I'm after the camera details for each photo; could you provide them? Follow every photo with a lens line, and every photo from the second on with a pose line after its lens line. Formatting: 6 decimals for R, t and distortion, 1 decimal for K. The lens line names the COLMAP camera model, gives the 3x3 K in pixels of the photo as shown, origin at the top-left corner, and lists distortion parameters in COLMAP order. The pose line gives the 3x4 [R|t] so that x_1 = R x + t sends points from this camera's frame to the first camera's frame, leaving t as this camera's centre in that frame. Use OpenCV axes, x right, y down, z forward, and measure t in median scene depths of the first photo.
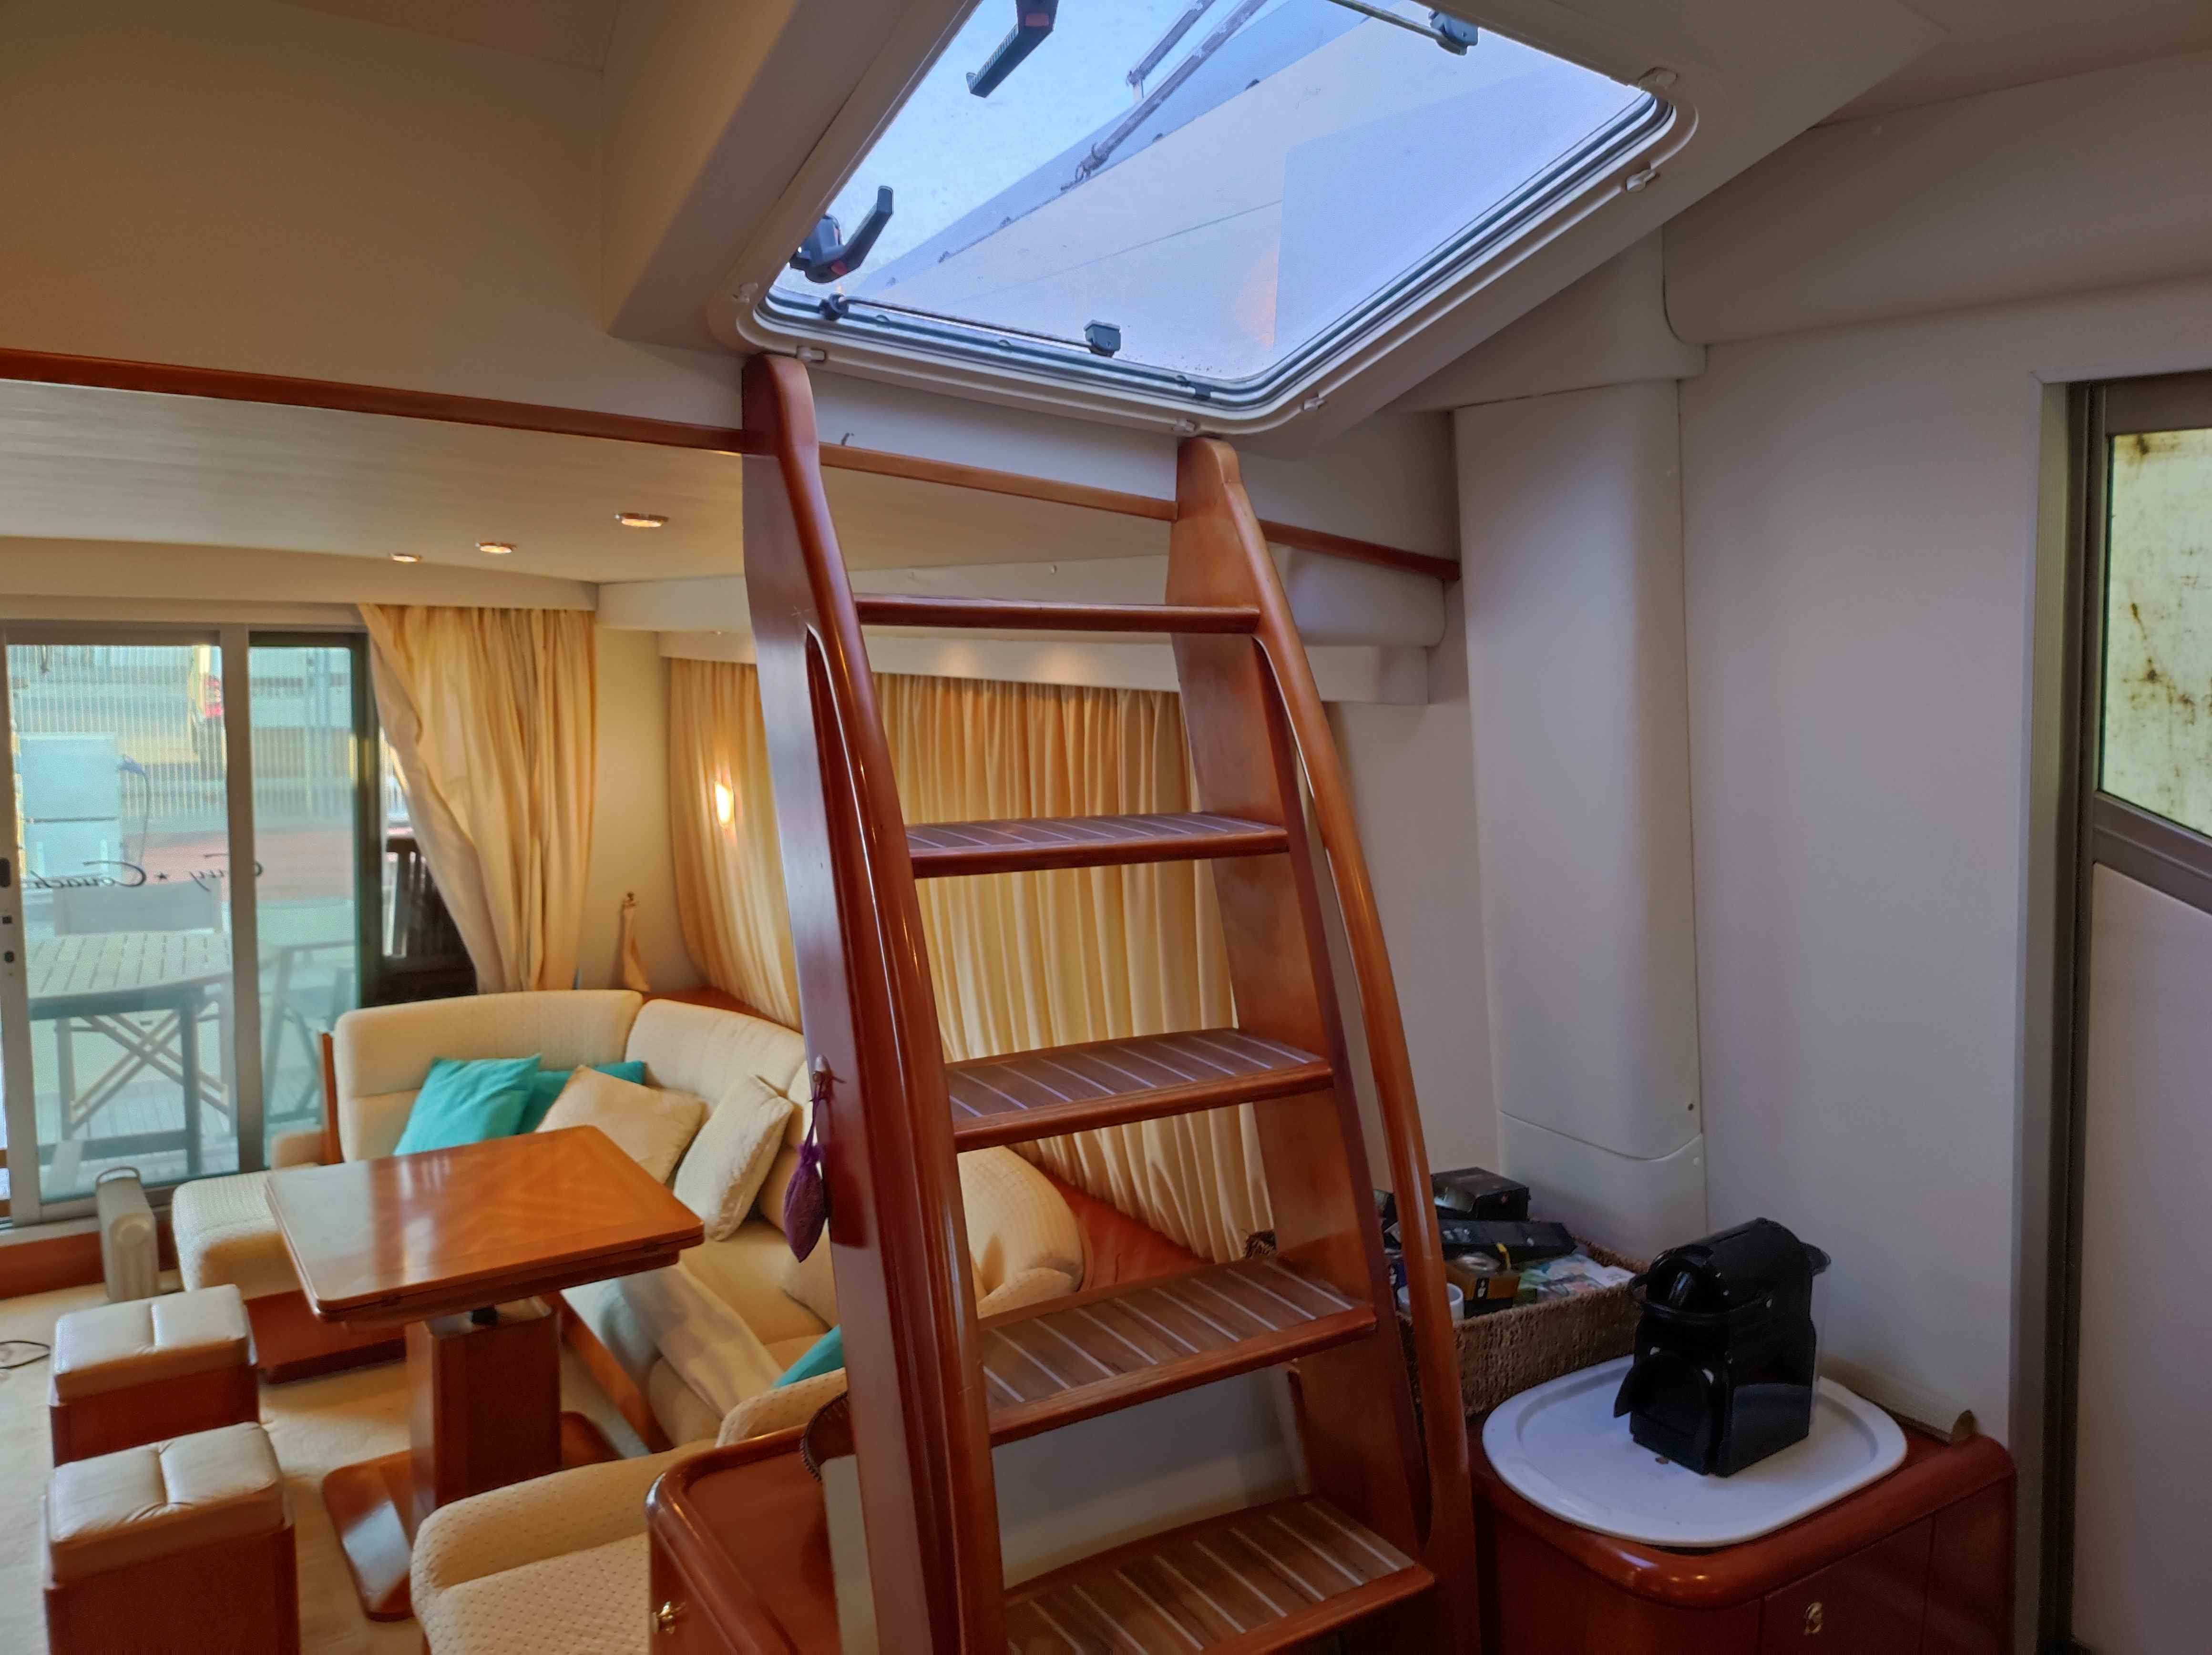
lens RADIAL K [[1631.0, 0, 1100.5], [0, 1631.0, 823.6], [0, 0, 1]] dist [0.038854, -0.029684]
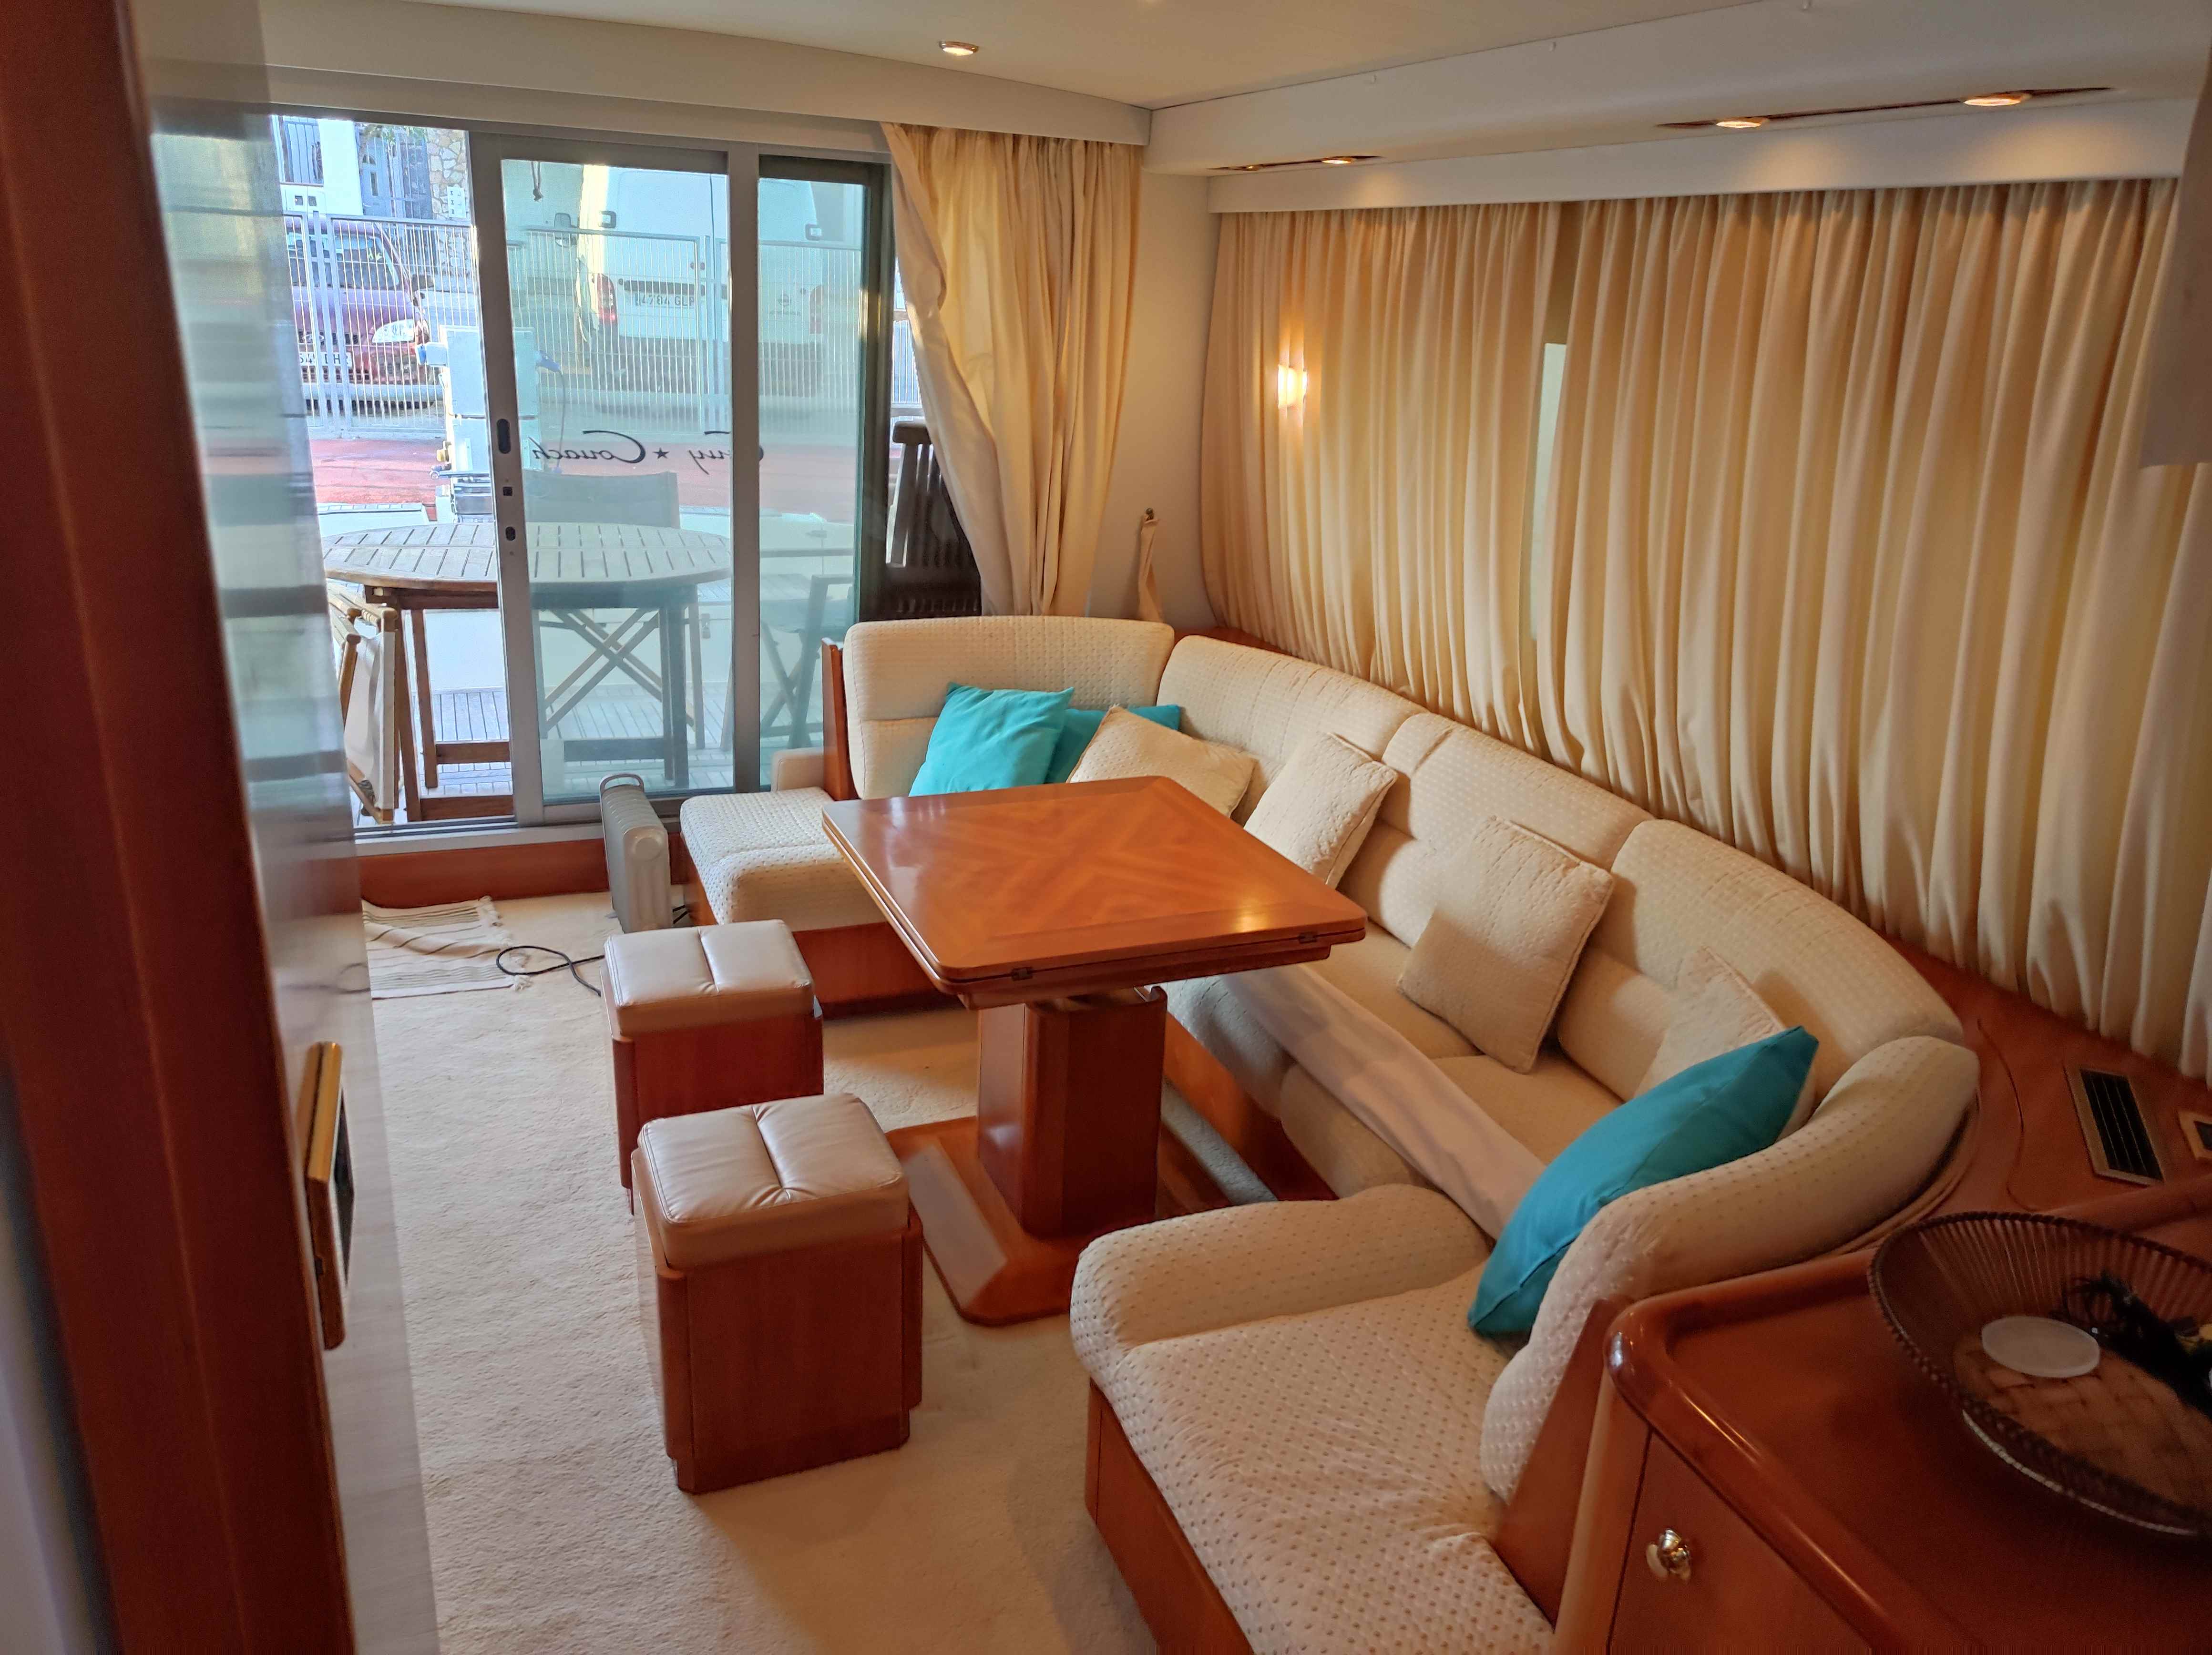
lens RADIAL K [[1611.1, 0, 1106.0], [0, 1611.1, 827.5], [0, 0, 1]] dist [0.079399, -0.077892]
pose [[0.980986, 0.089284, -0.172321, -0.168929], [-0.052326, 0.976693, 0.208167, 0.034076], [0.186891, -0.195192, 0.962794, 0.167837]]
